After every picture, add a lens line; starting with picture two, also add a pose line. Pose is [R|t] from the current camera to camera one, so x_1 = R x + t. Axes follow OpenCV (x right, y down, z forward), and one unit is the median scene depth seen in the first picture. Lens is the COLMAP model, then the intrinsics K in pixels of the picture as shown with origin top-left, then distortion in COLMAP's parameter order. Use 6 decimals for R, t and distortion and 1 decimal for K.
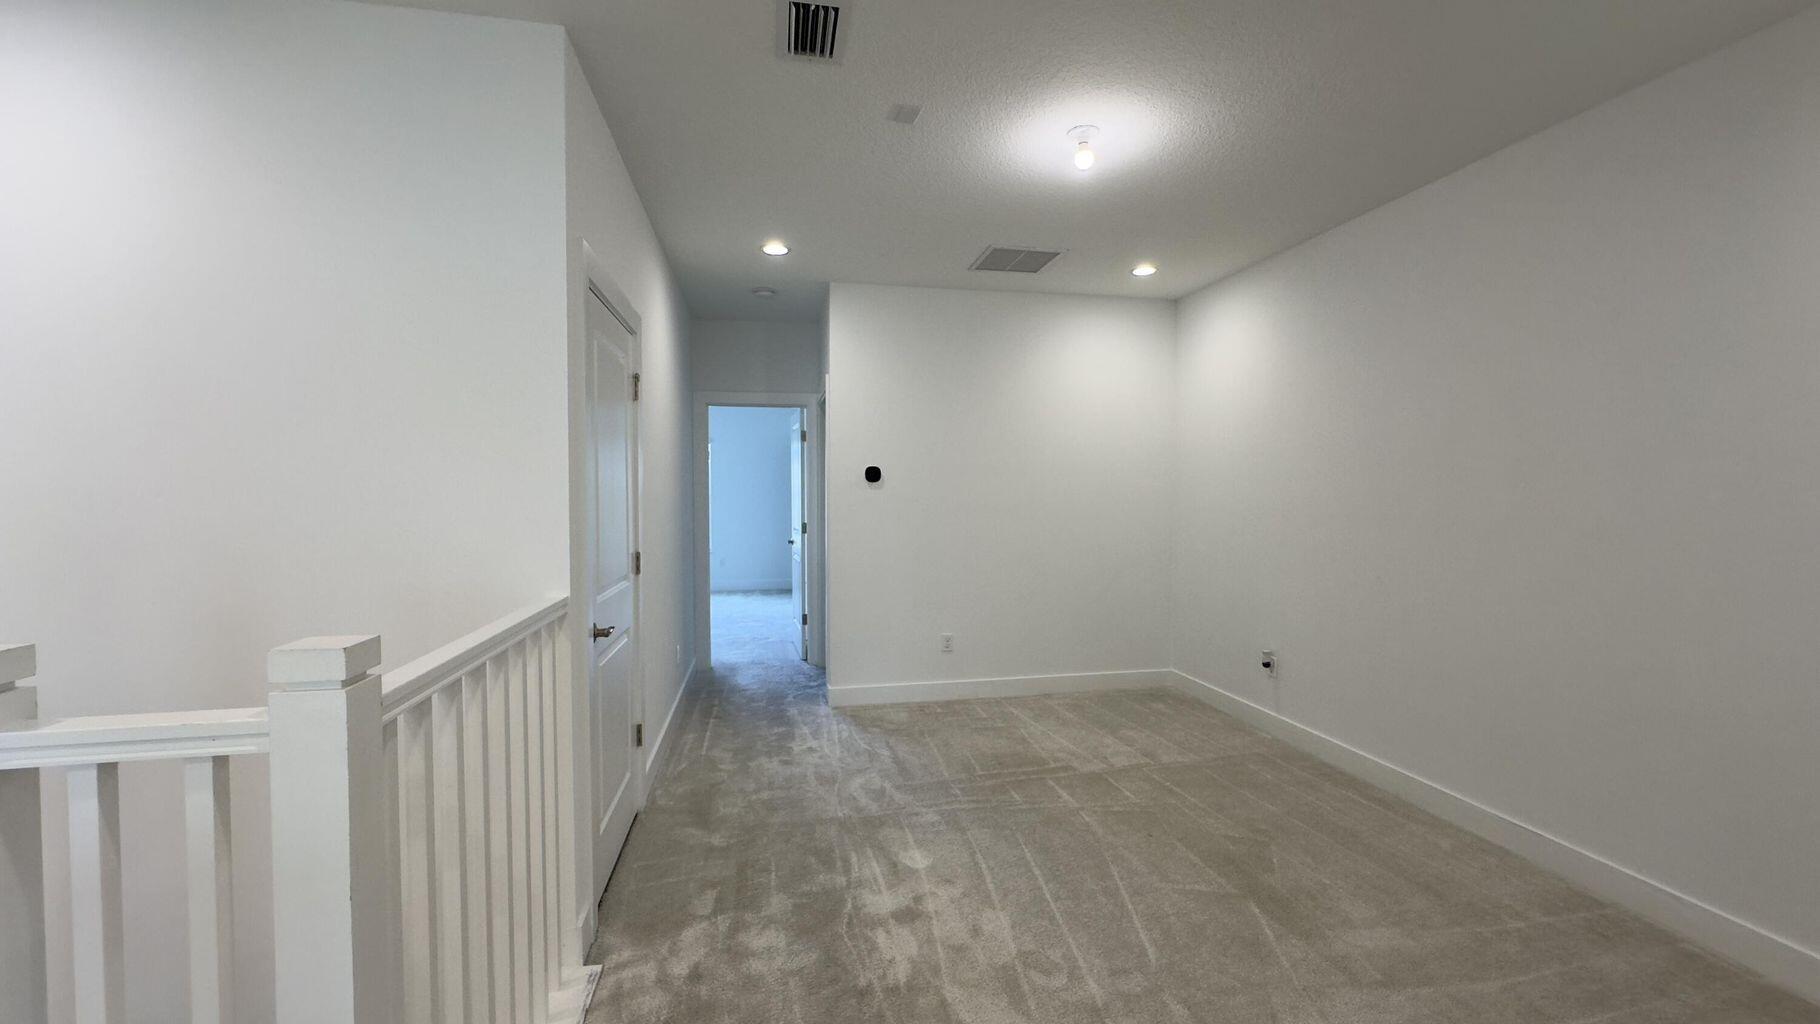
lens RADIAL K [[726.6, 0, 910.0], [0, 726.6, 512.0], [0, 0, 1]] dist [-0.002328, -0.000386]
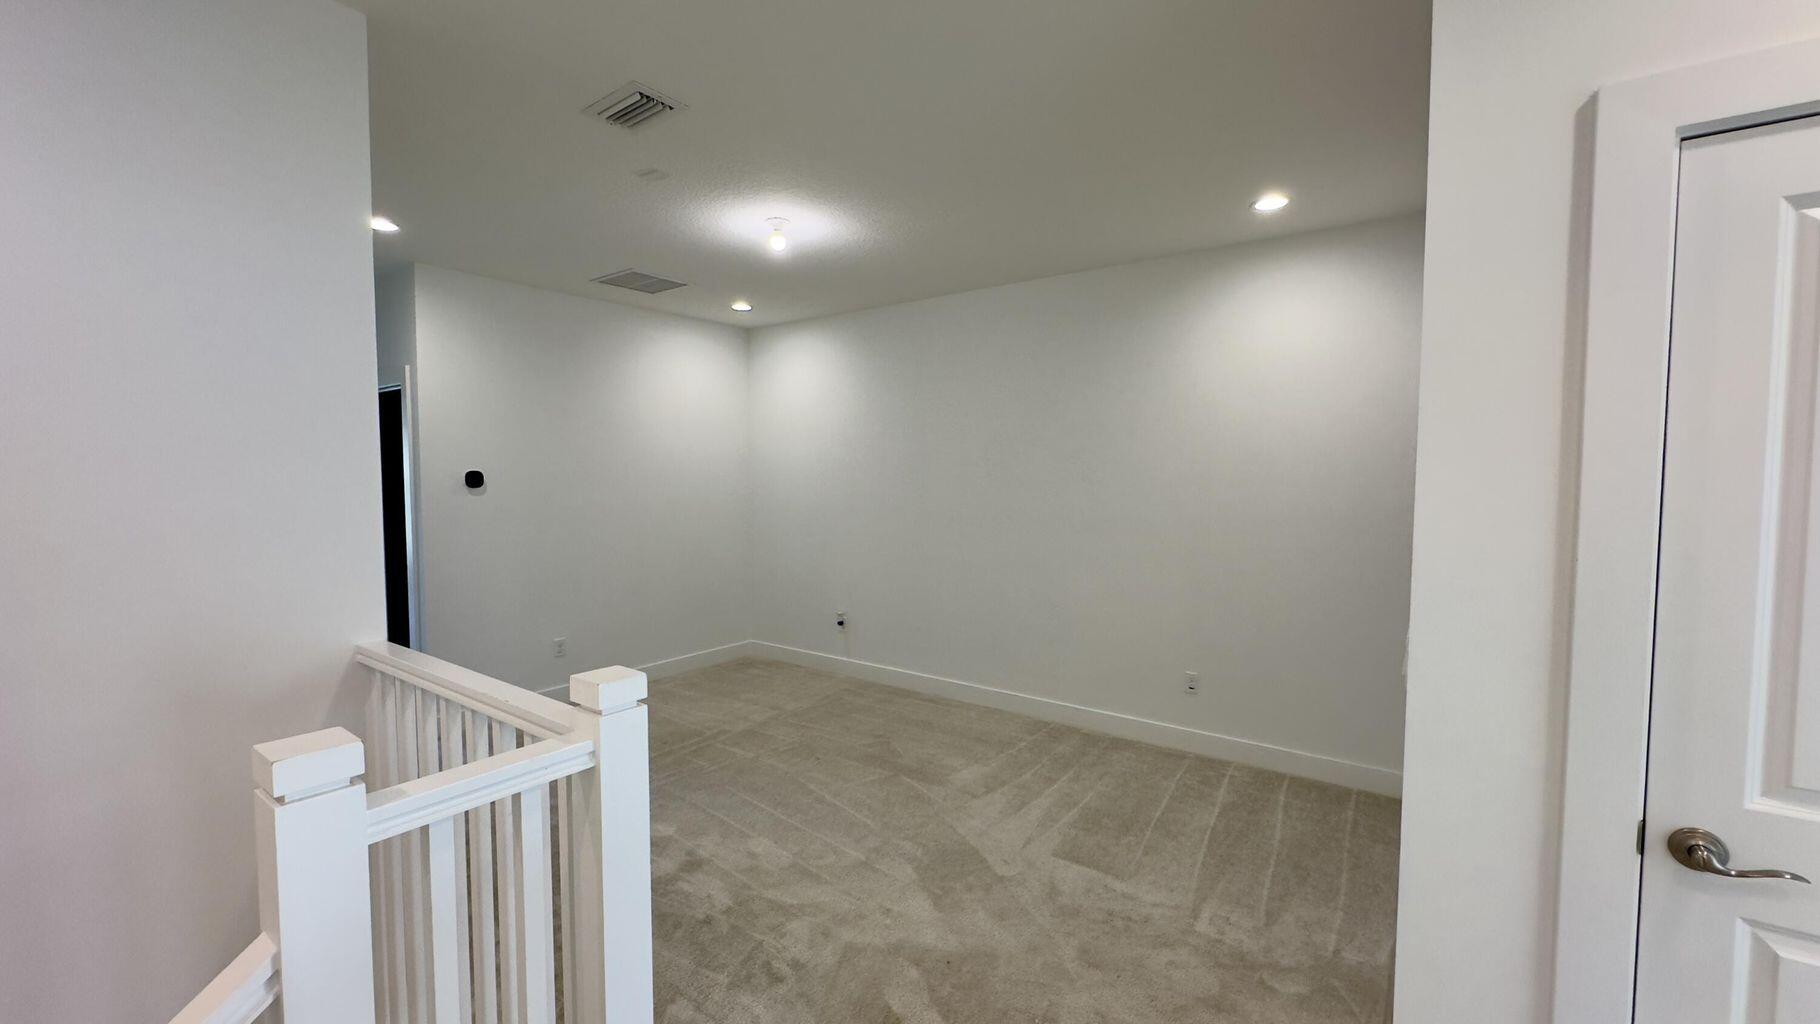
lens RADIAL K [[724.7, 0, 910.0], [0, 724.7, 512.0], [0, 0, 1]] dist [-0.000633, -0.000007]
pose [[0.740713, -0.035522, 0.670882, -0.436051], [0.020986, 0.999337, 0.029743, -0.043954], [-0.671494, -0.007952, 0.740967, -0.097014]]
